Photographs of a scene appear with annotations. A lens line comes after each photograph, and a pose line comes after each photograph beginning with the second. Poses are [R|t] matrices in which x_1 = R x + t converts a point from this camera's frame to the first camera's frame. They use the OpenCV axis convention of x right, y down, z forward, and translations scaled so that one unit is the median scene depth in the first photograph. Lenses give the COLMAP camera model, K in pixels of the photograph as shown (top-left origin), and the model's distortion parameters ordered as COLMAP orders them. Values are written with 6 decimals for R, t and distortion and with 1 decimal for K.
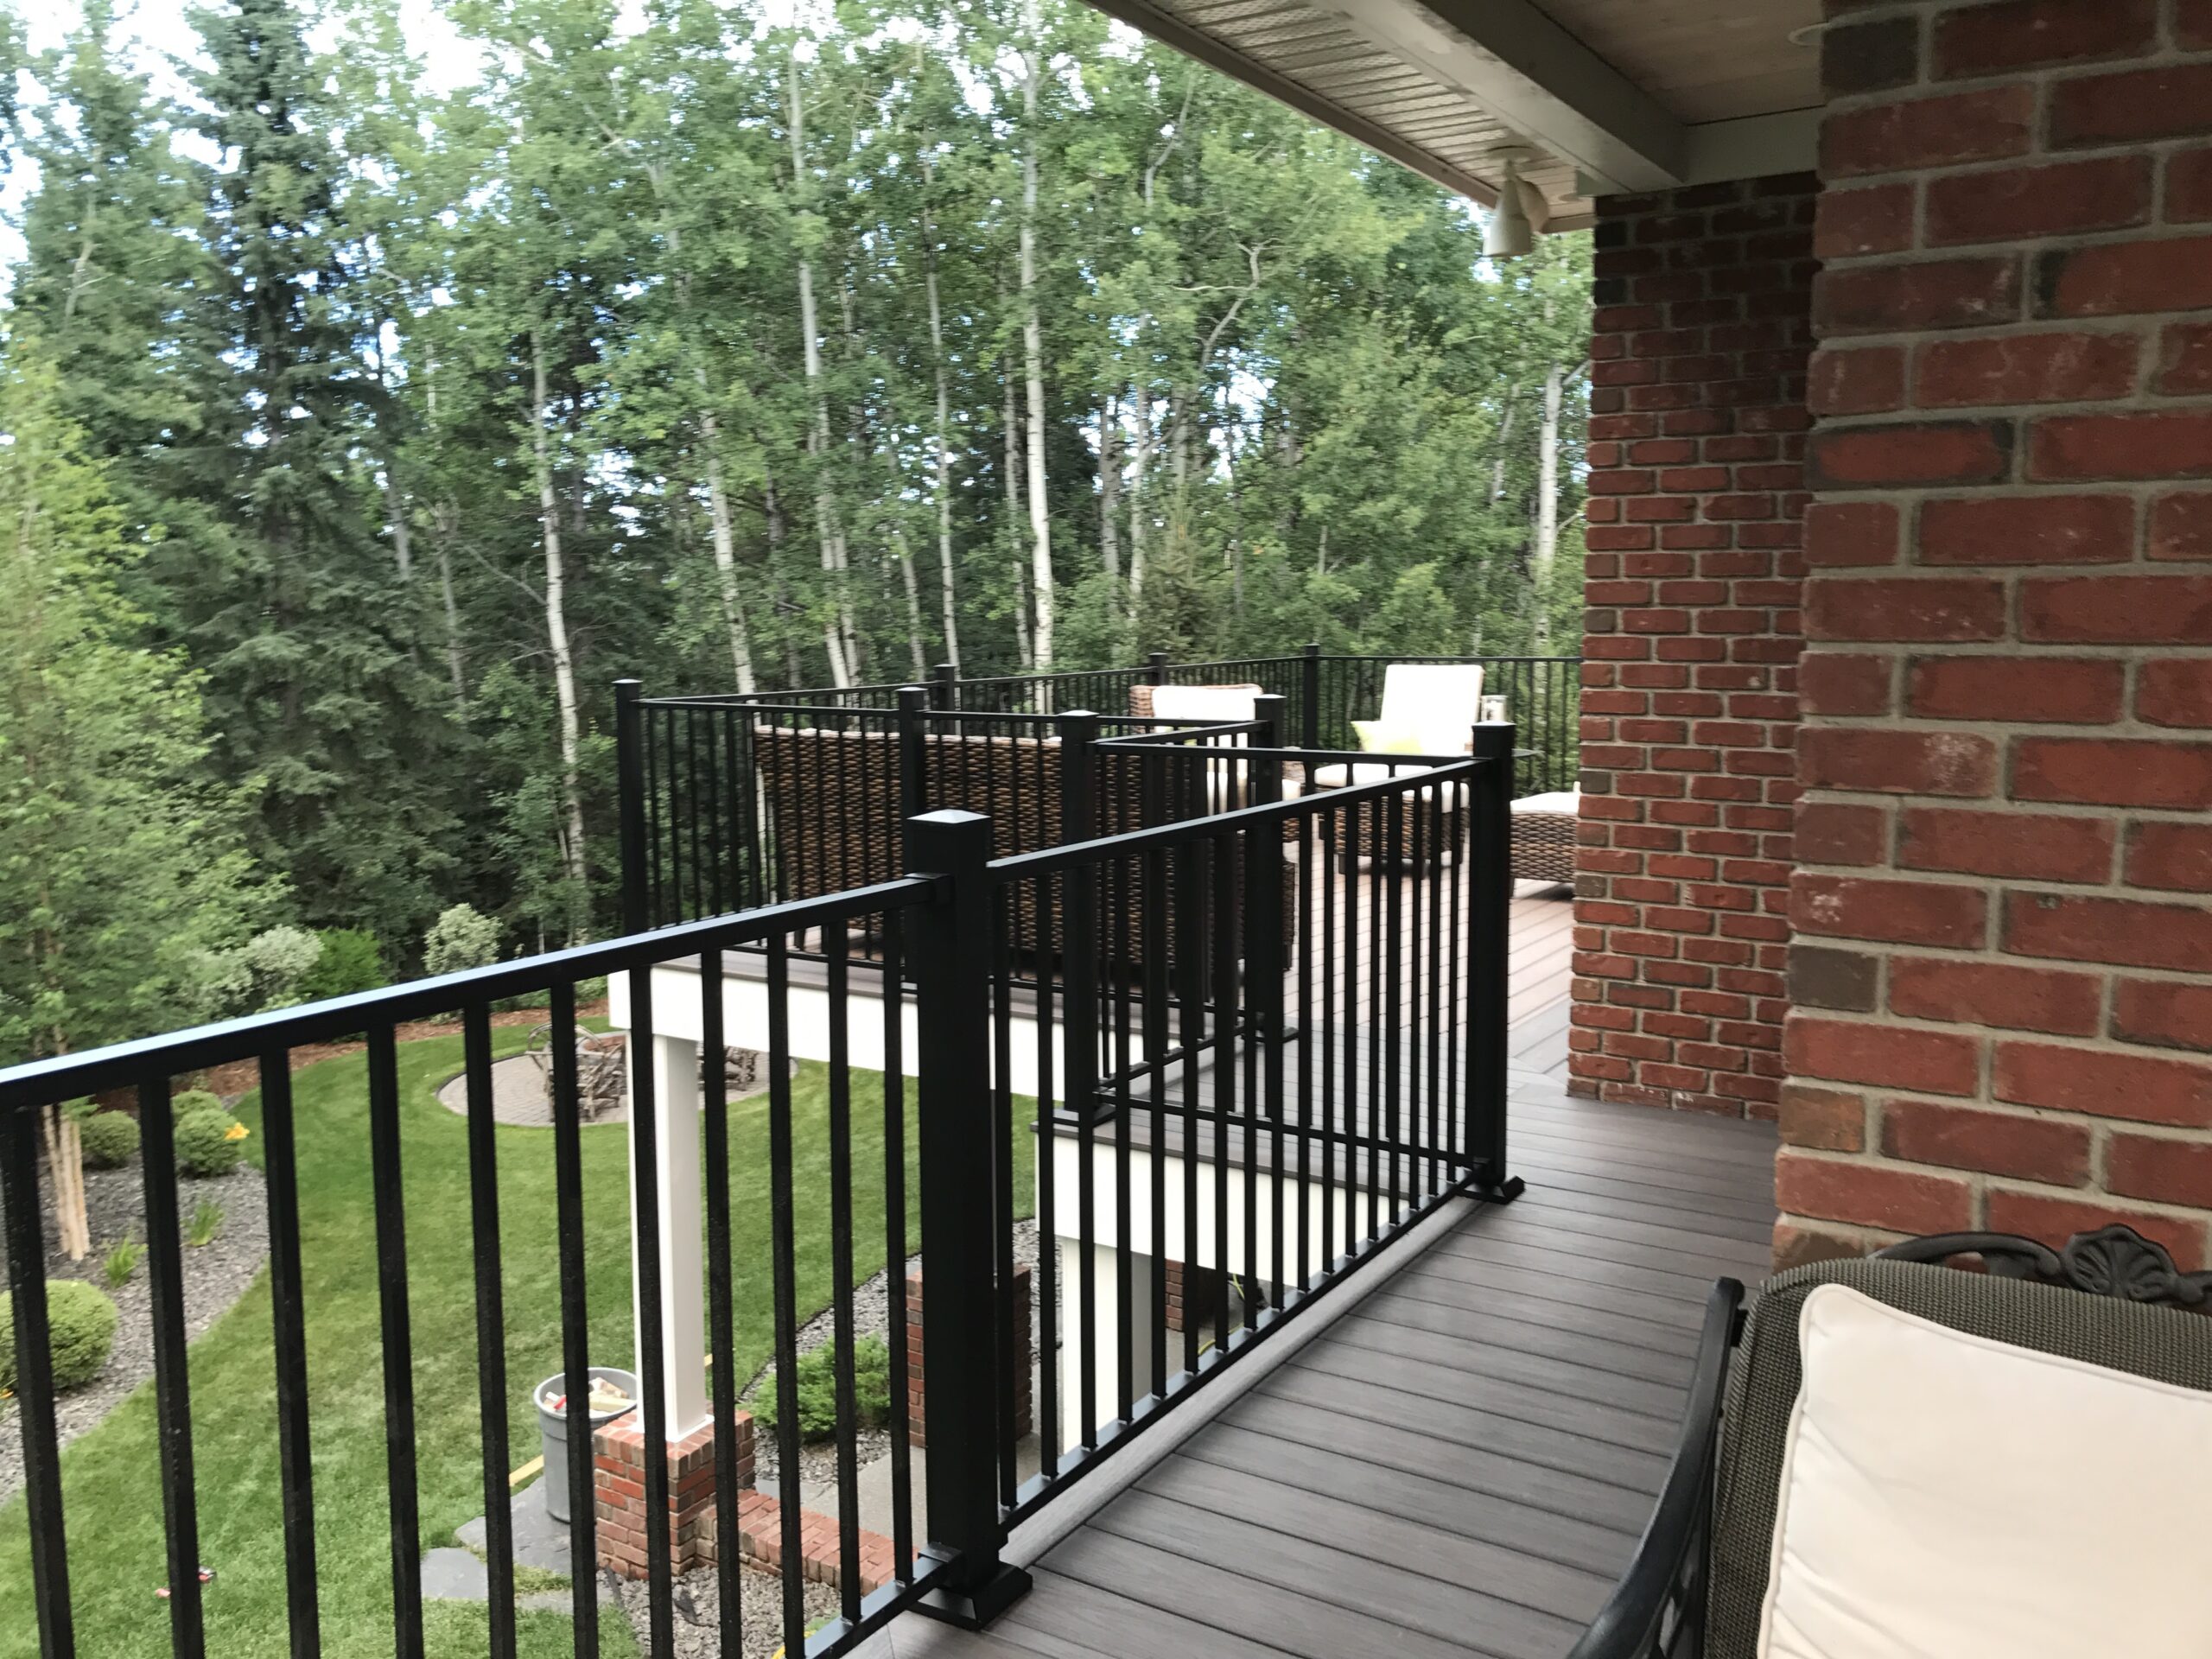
lens RADIAL K [[1809.8, 0, 1085.3], [0, 1809.8, 834.1], [0, 0, 1]] dist [0.058641, -0.115062]
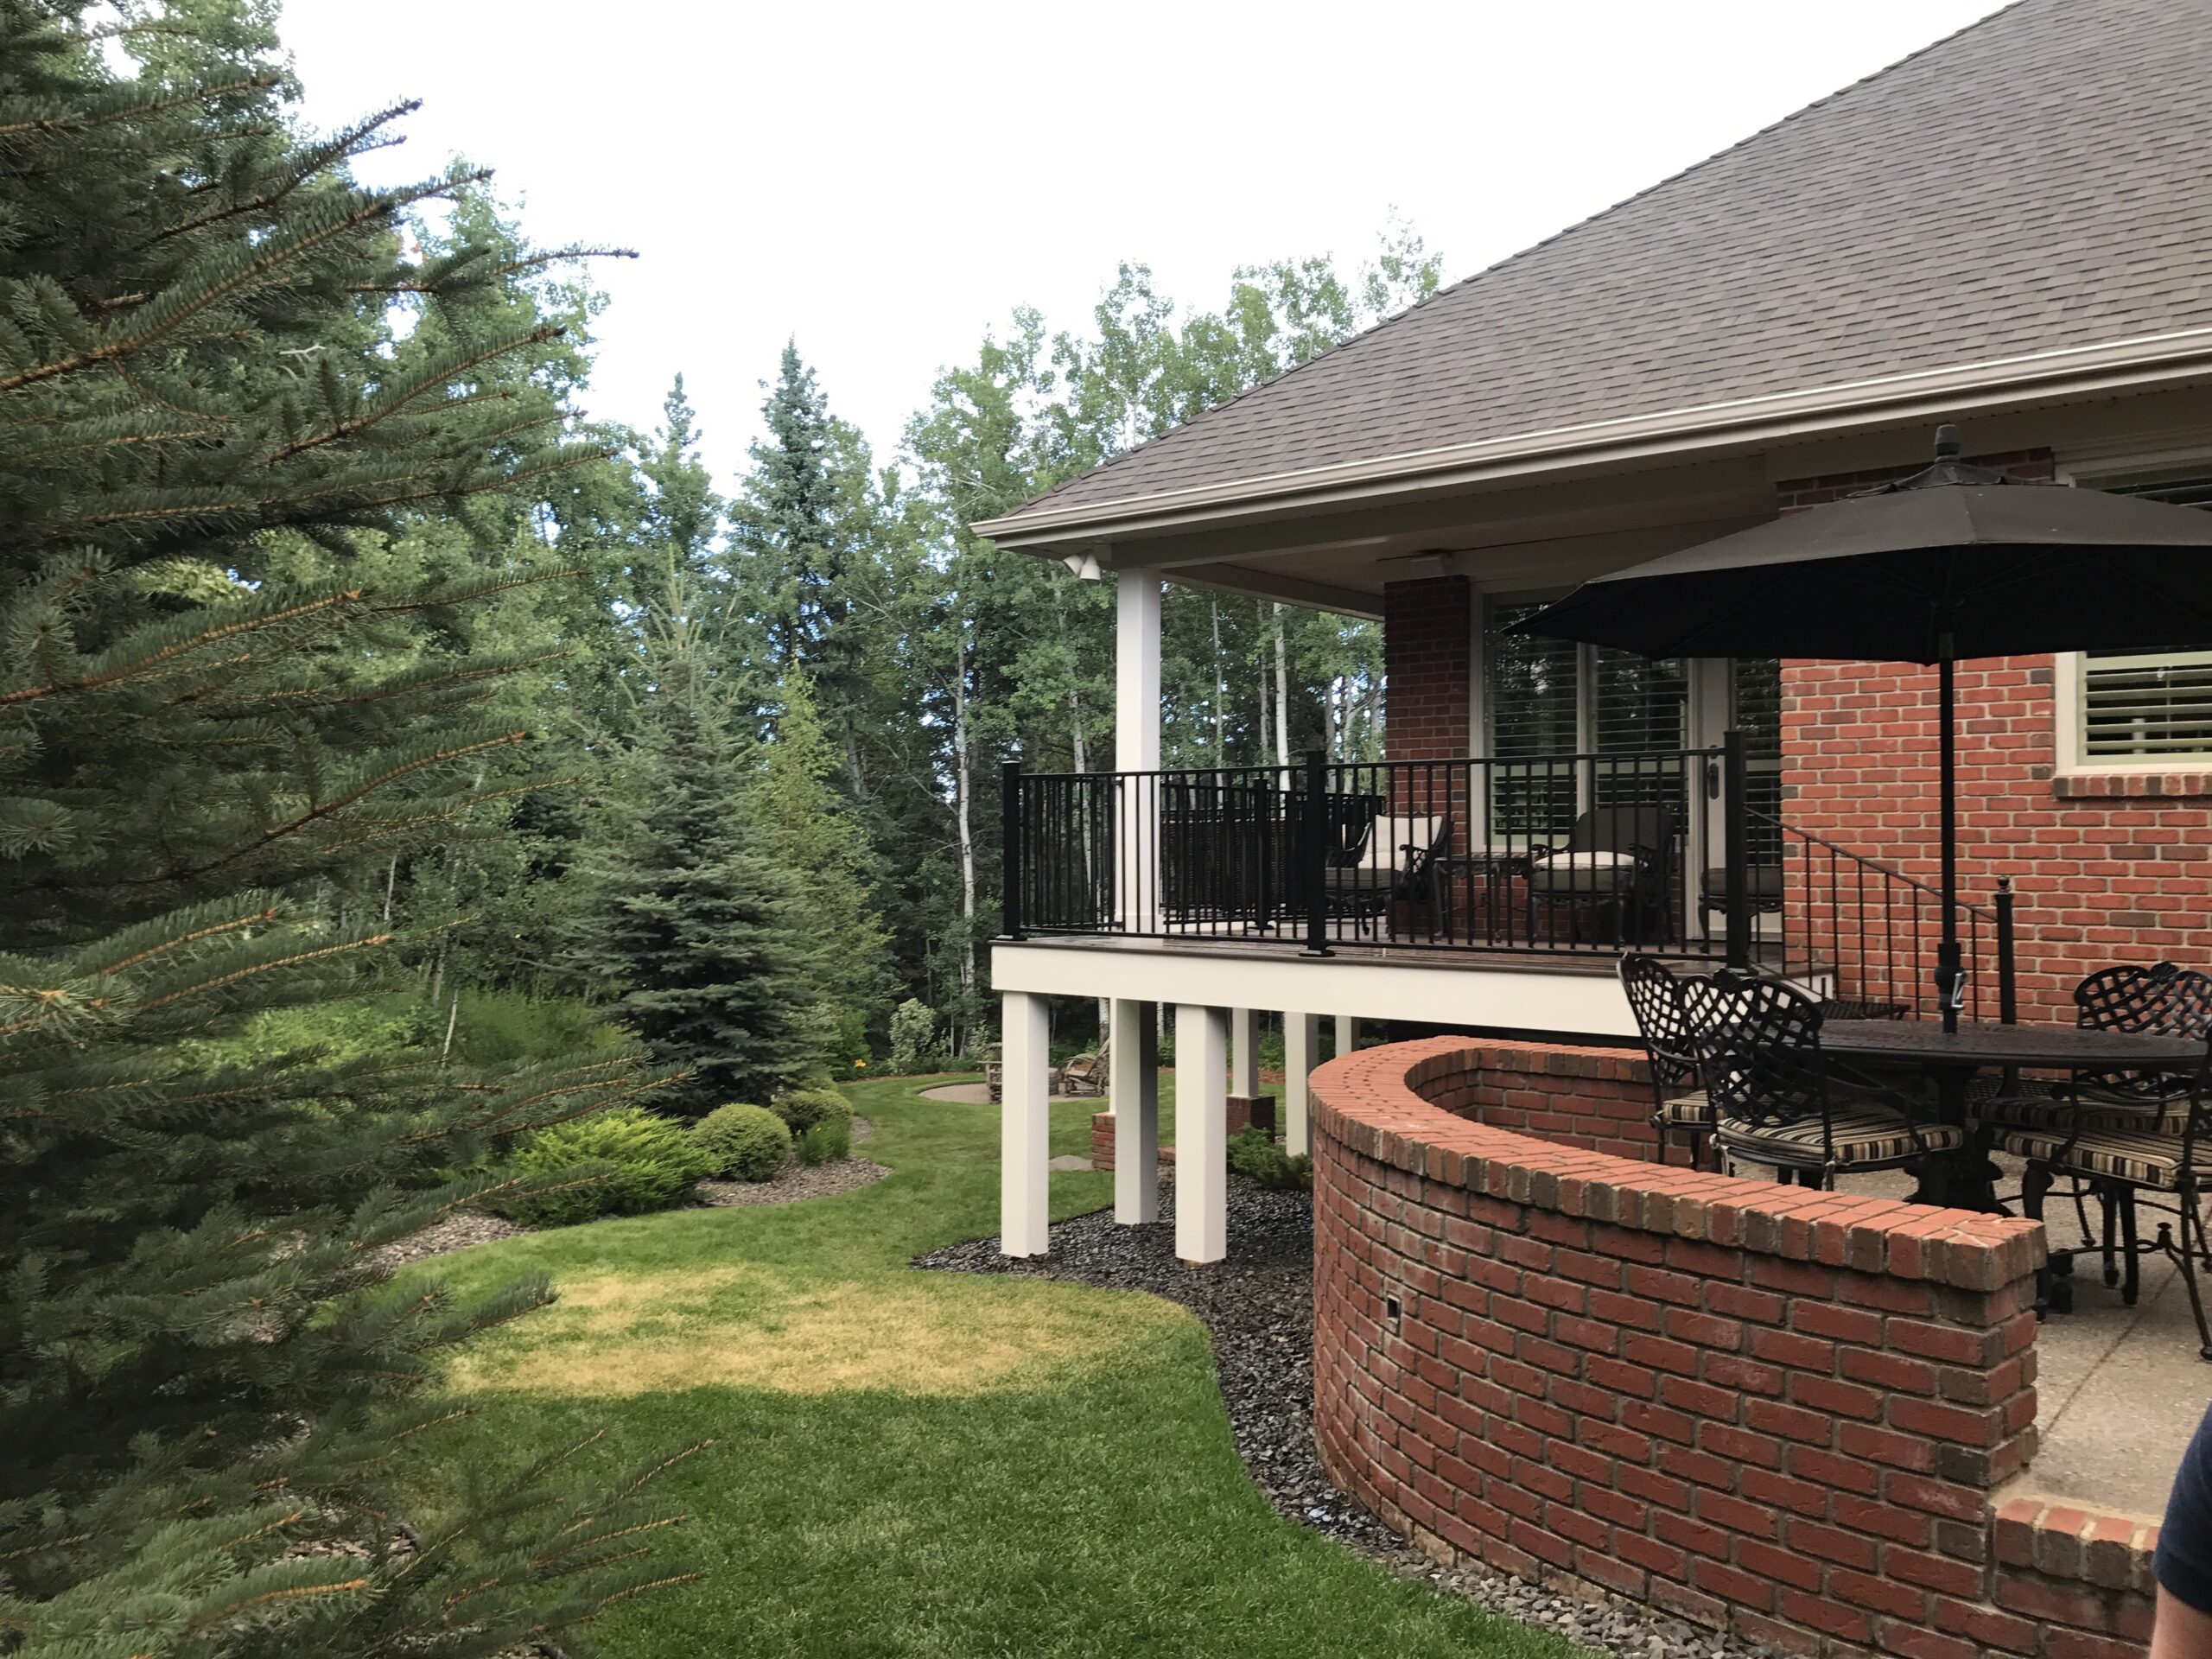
lens RADIAL K [[1809.8, 0, 1085.3], [0, 1809.8, 834.1], [0, 0, 1]] dist [0.058641, -0.115062]
pose [[0.990807, 0.002644, -0.135258, 0.017685], [-0.021780, 0.989885, -0.140193, 0.119709], [0.133519, 0.141850, 0.980842, -0.566013]]
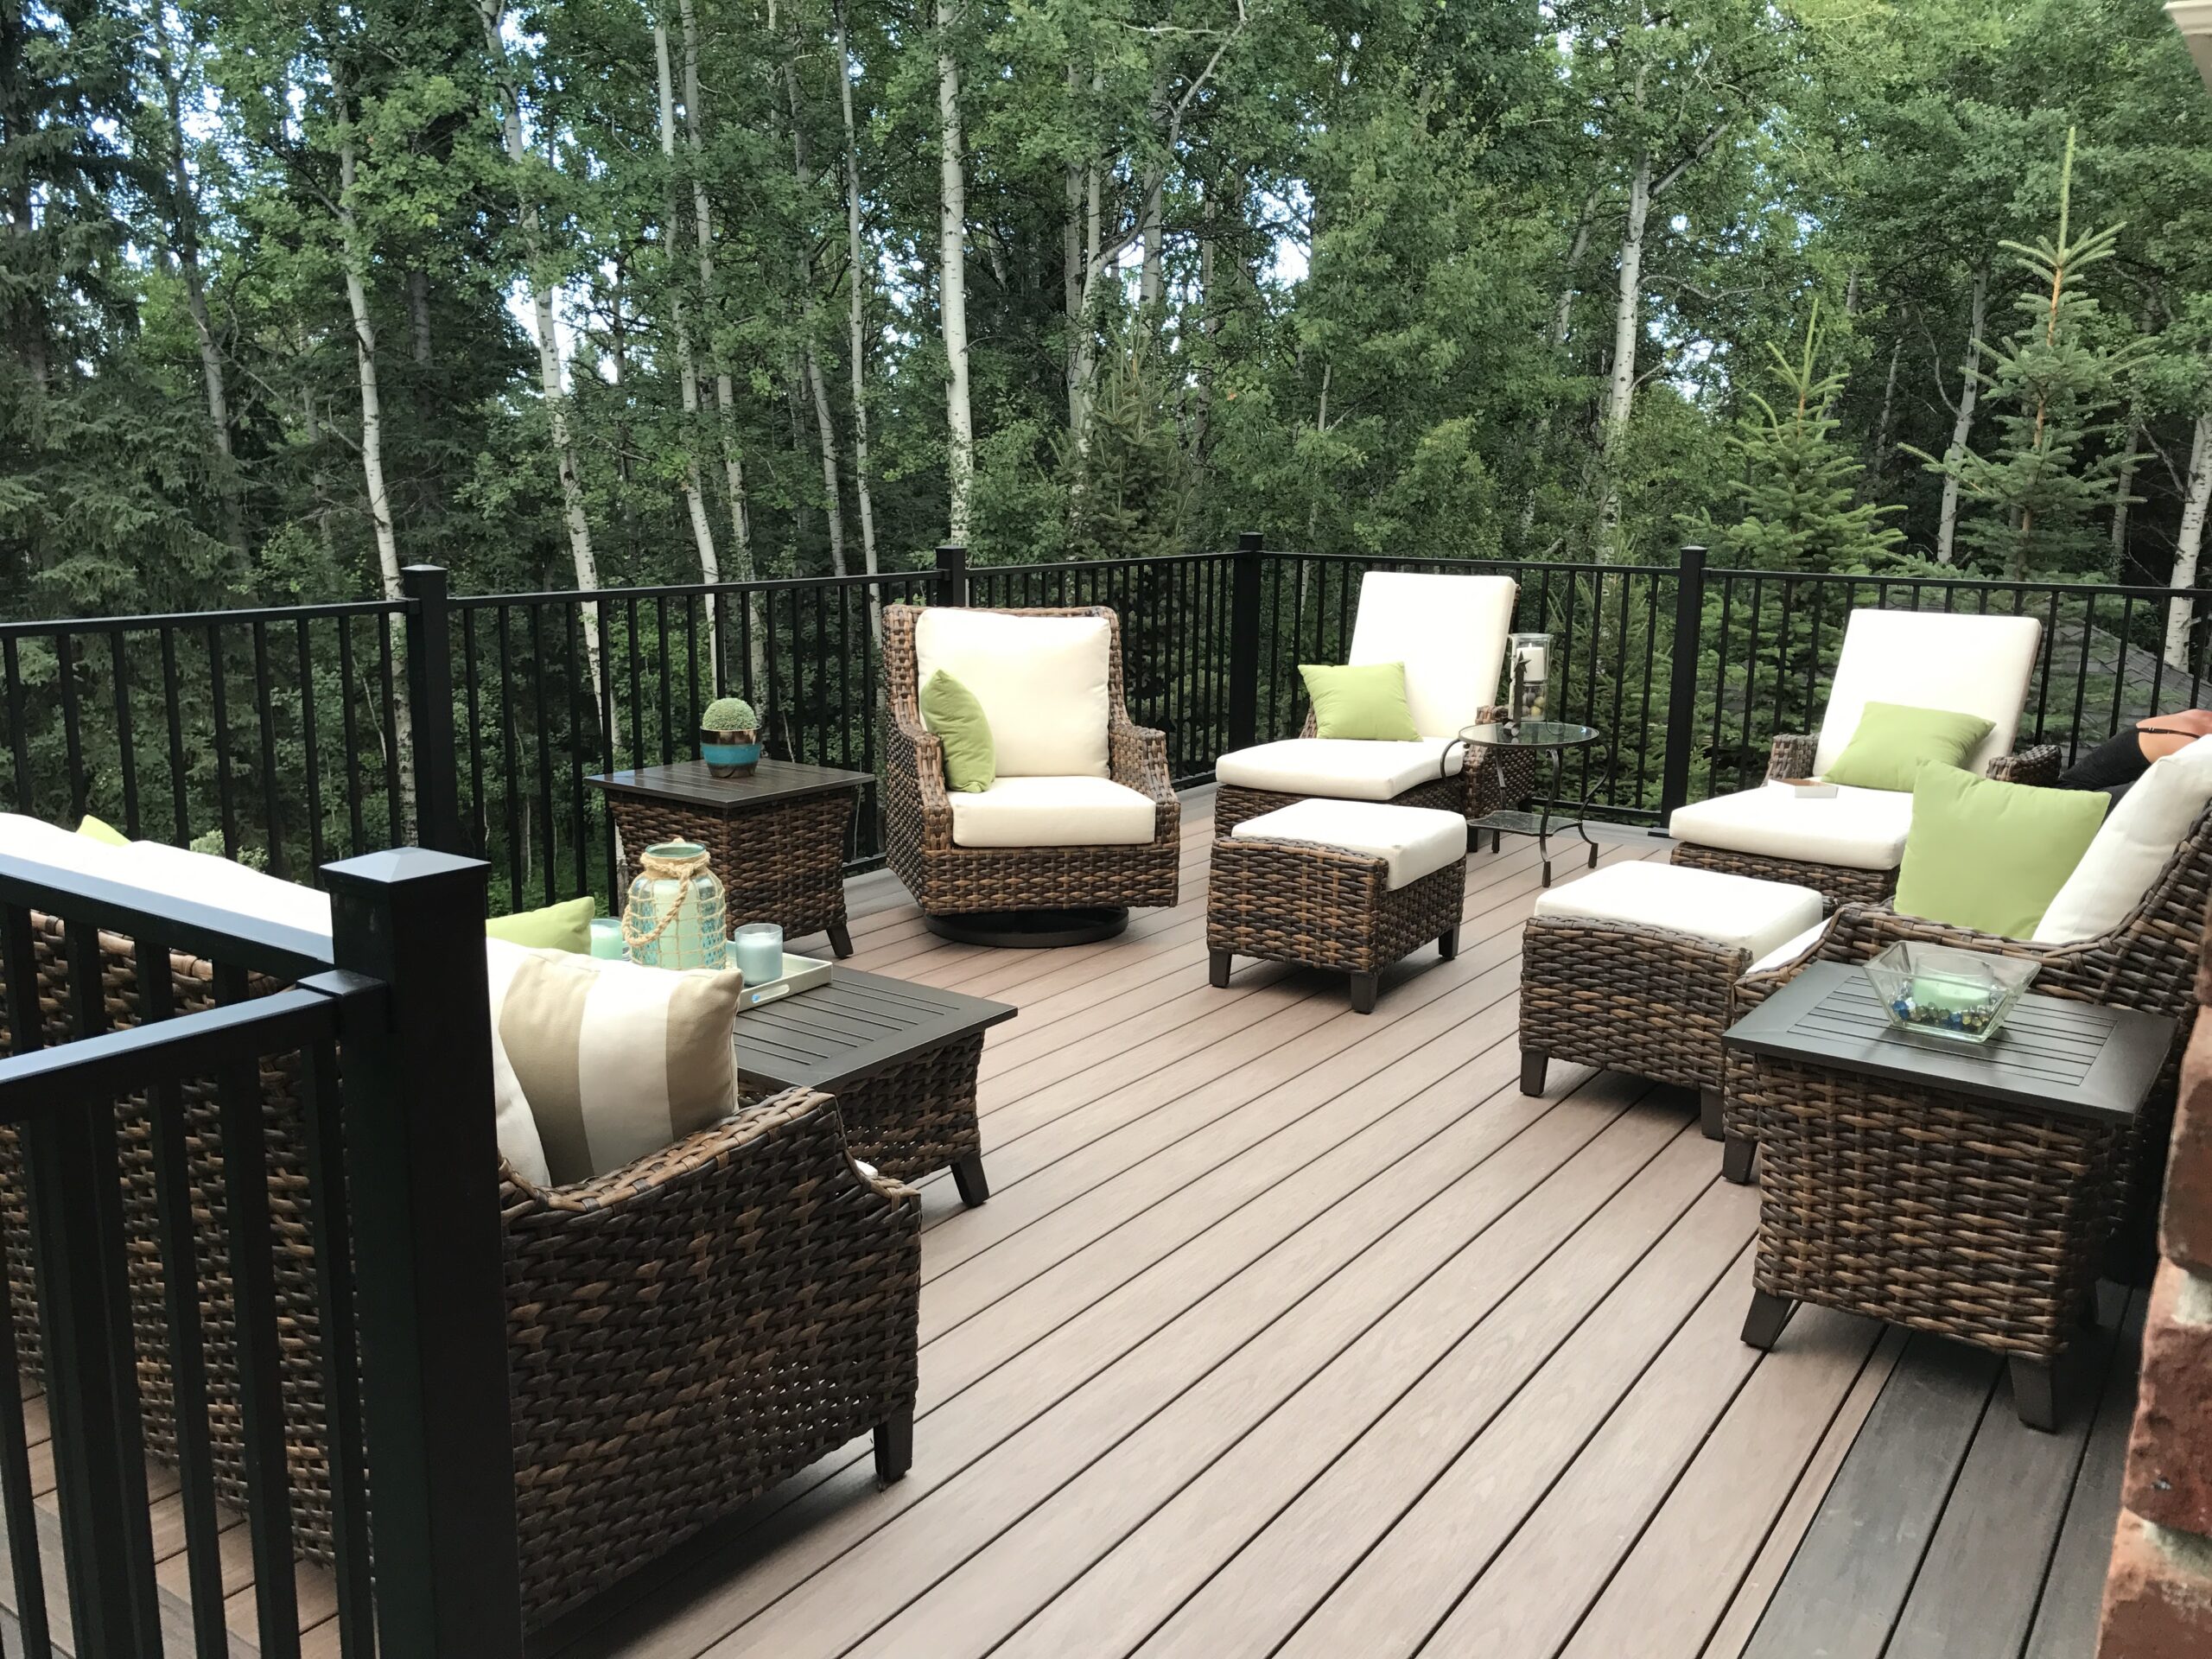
lens RADIAL K [[1797.9, 0, 1106.0], [0, 1797.9, 829.5], [0, 0, 1]] dist [0.009566, -0.018651]
pose [[0.999491, 0.027026, -0.016972, 0.057755], [-0.025718, 0.996996, 0.073061, -0.030334], [0.018896, -0.072587, 0.997183, 0.241219]]
